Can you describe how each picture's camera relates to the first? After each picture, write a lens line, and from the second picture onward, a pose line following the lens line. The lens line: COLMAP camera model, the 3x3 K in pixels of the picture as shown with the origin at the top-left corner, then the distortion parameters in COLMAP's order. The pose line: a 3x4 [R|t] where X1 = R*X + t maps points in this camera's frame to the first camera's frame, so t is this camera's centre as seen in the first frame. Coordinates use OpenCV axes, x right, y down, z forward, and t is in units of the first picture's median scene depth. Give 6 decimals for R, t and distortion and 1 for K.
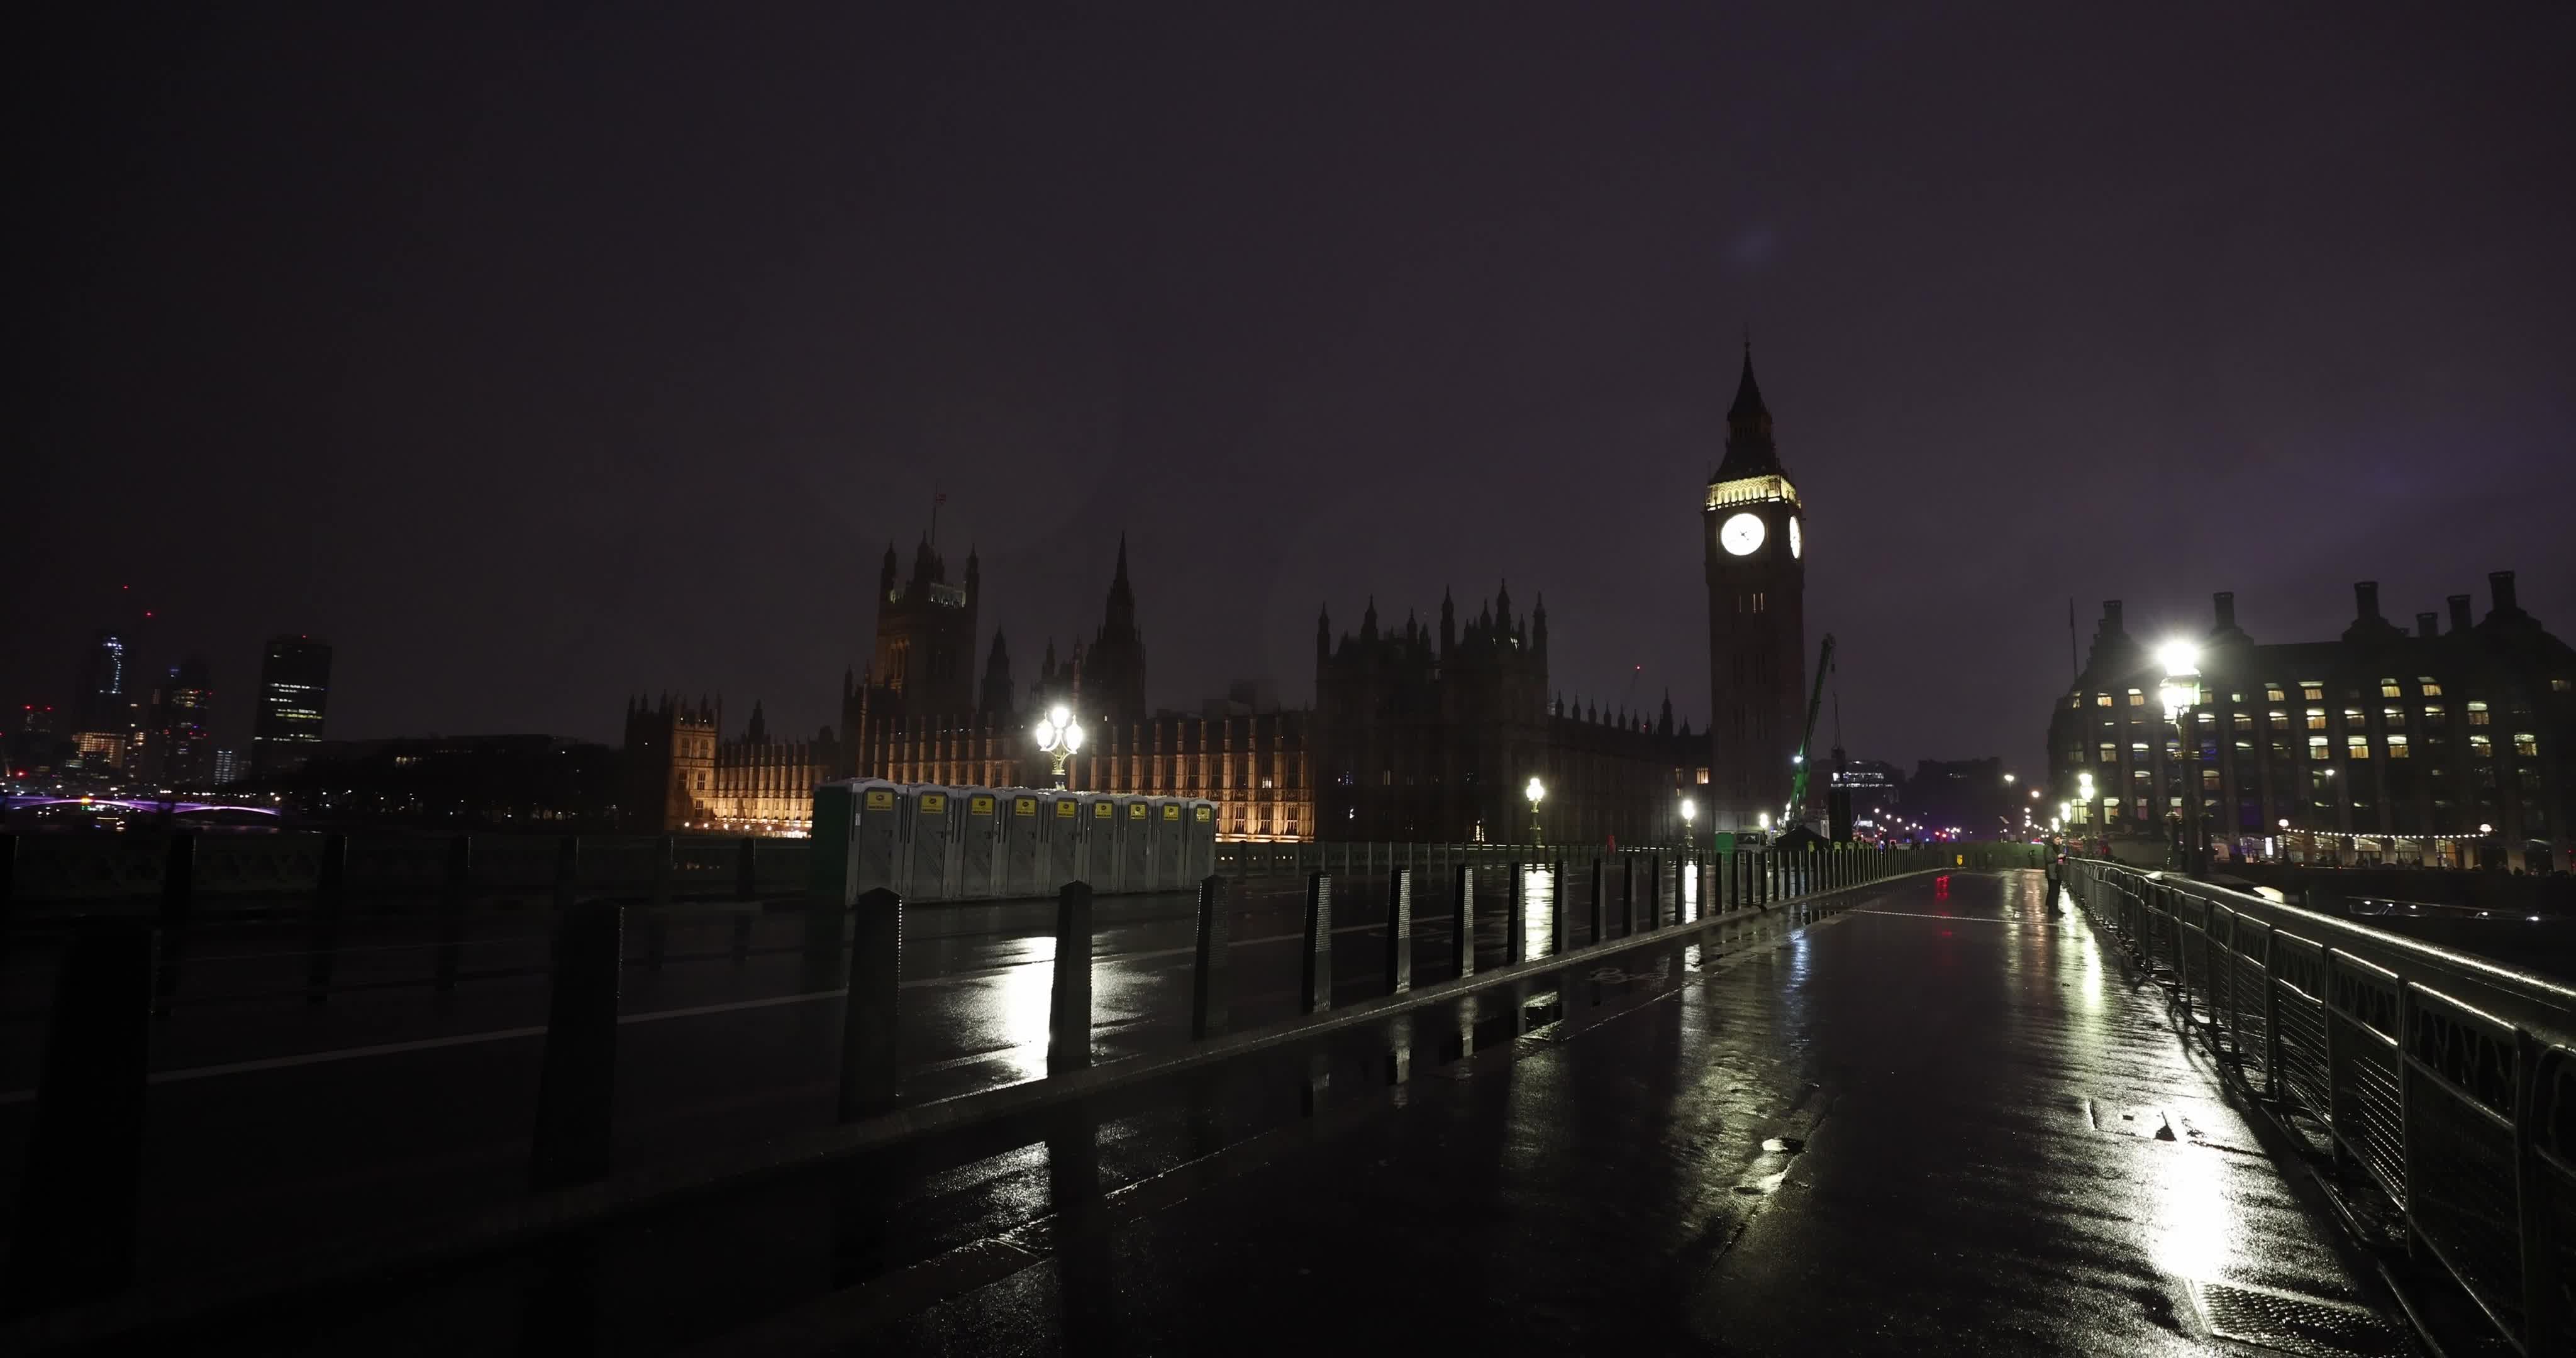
lens RADIAL K [[1117.6, 0, 1319.2], [0, 1117.6, 668.7], [0, 0, 1]] dist [-0.025381, 0.007177]
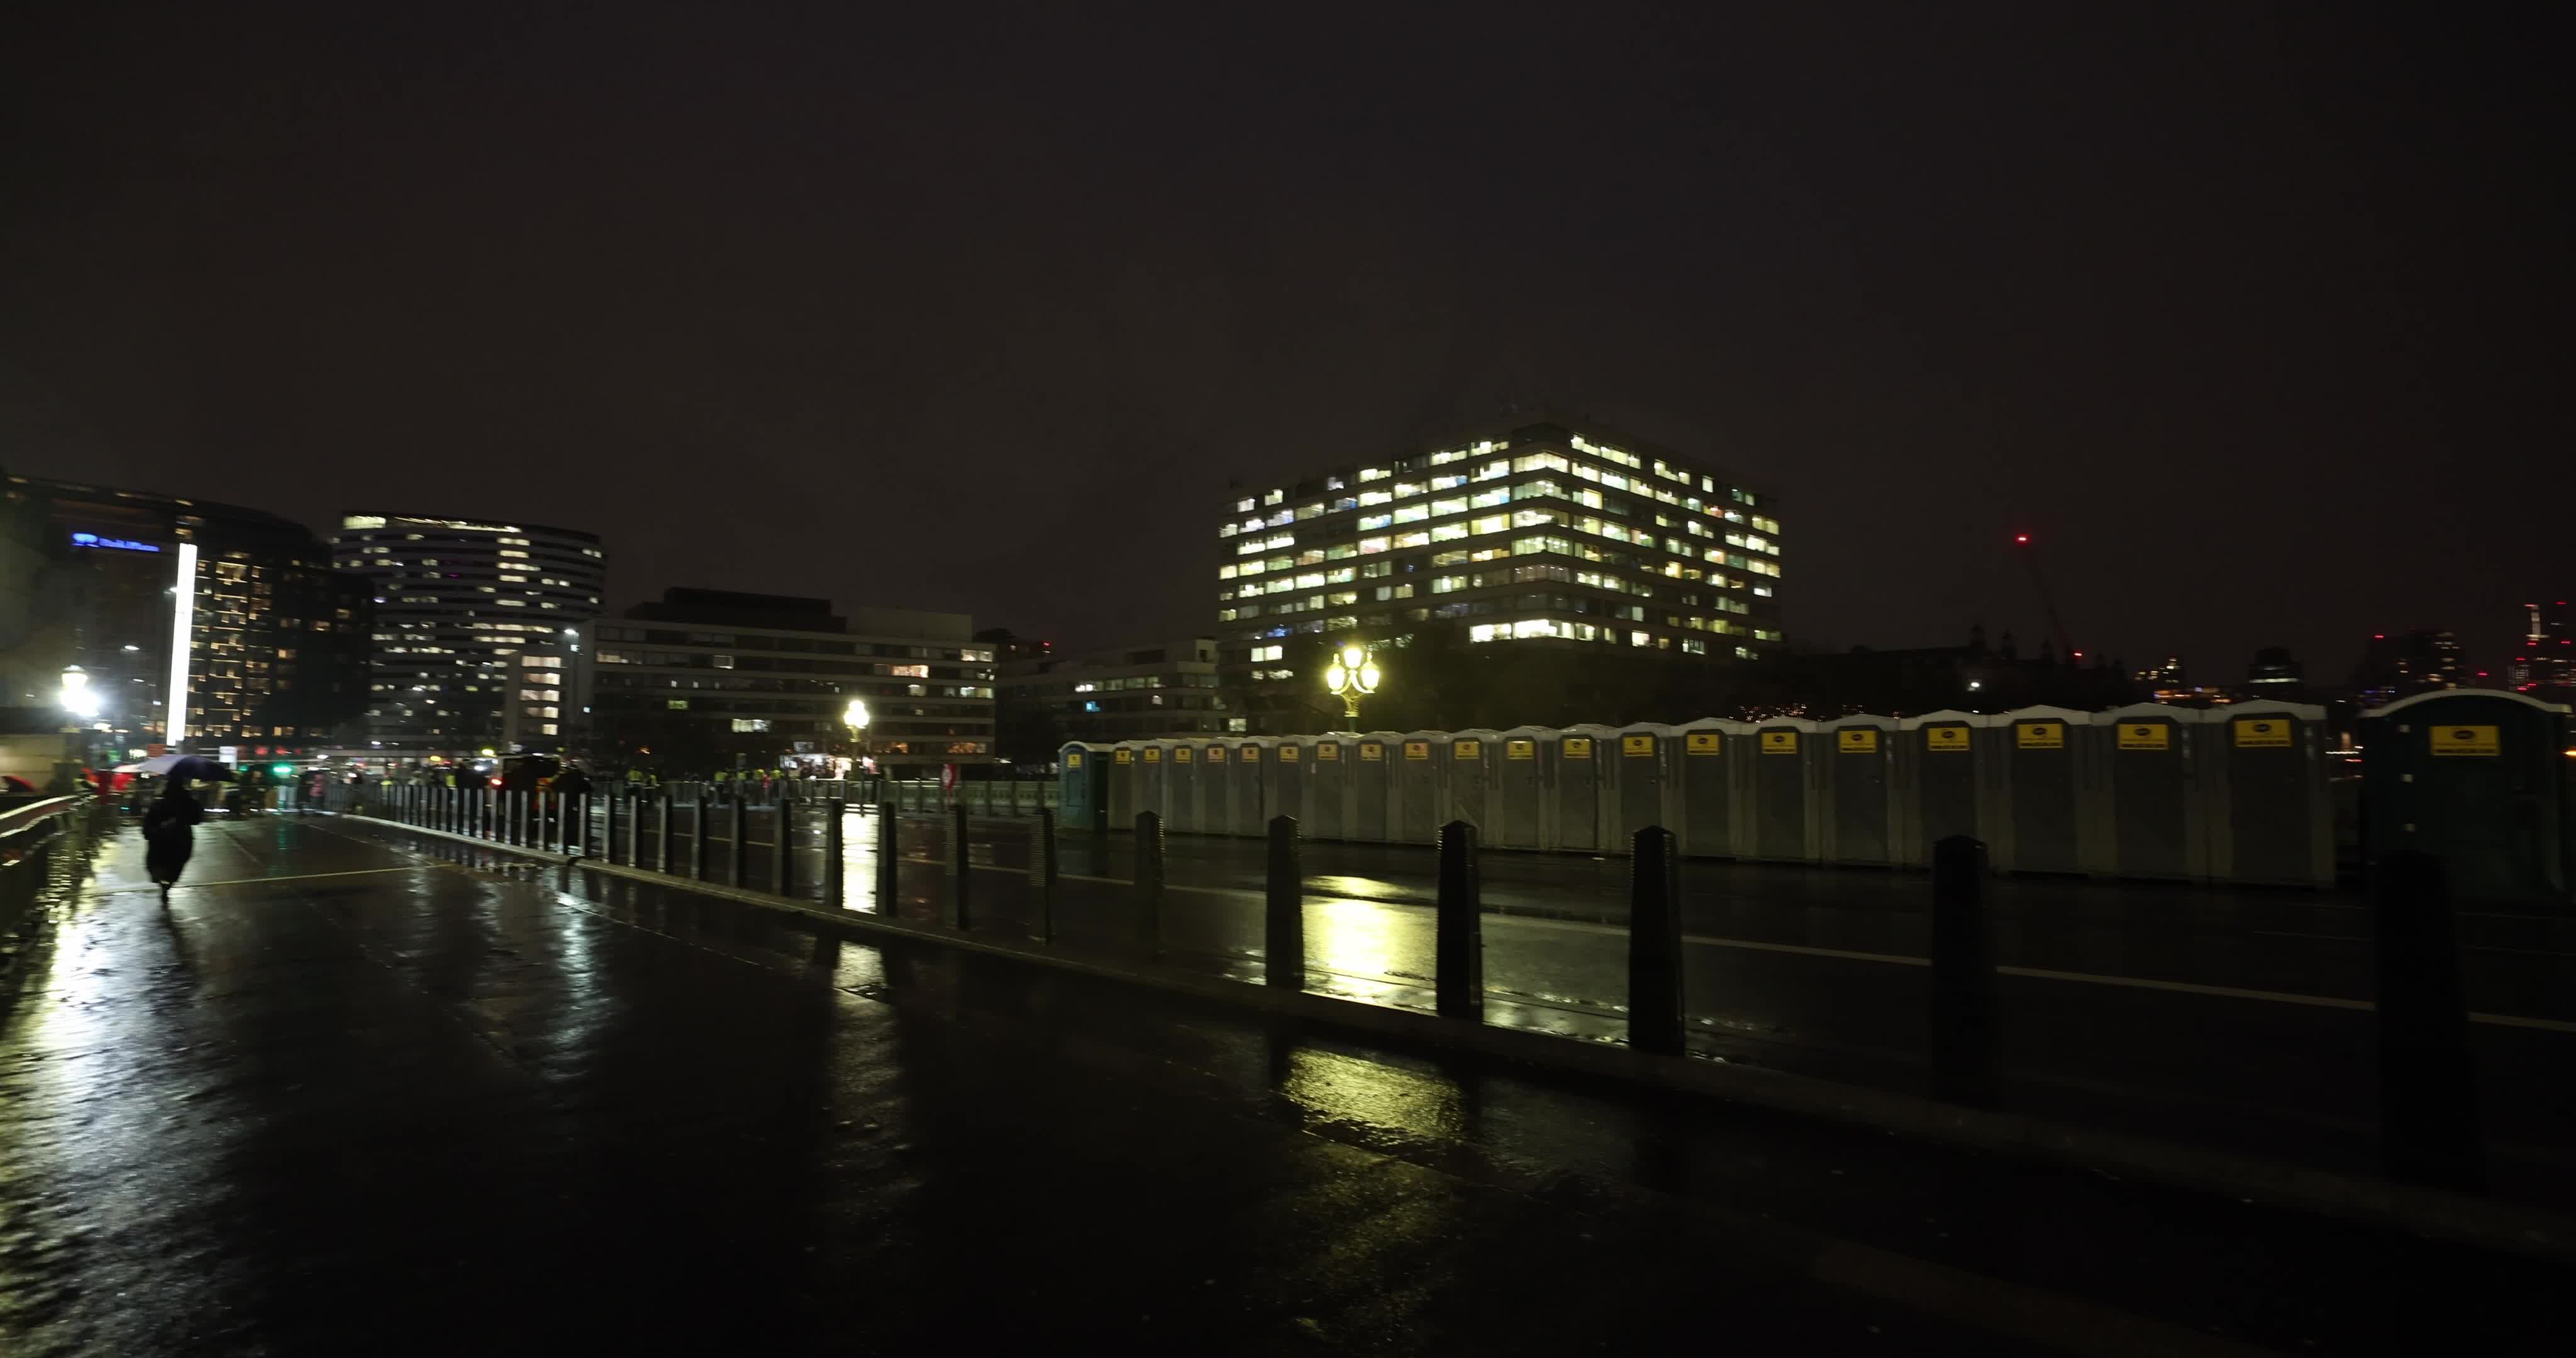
lens RADIAL K [[1117.6, 0, 1288.3], [0, 1117.6, 700.7], [0, 0, 1]] dist [-0.025381, 0.007177]
pose [[-0.169737, -0.074488, -0.982670, 0.733271], [0.133935, 0.986144, -0.097886, 0.169605], [0.976346, -0.148228, -0.157408, 1.104920]]
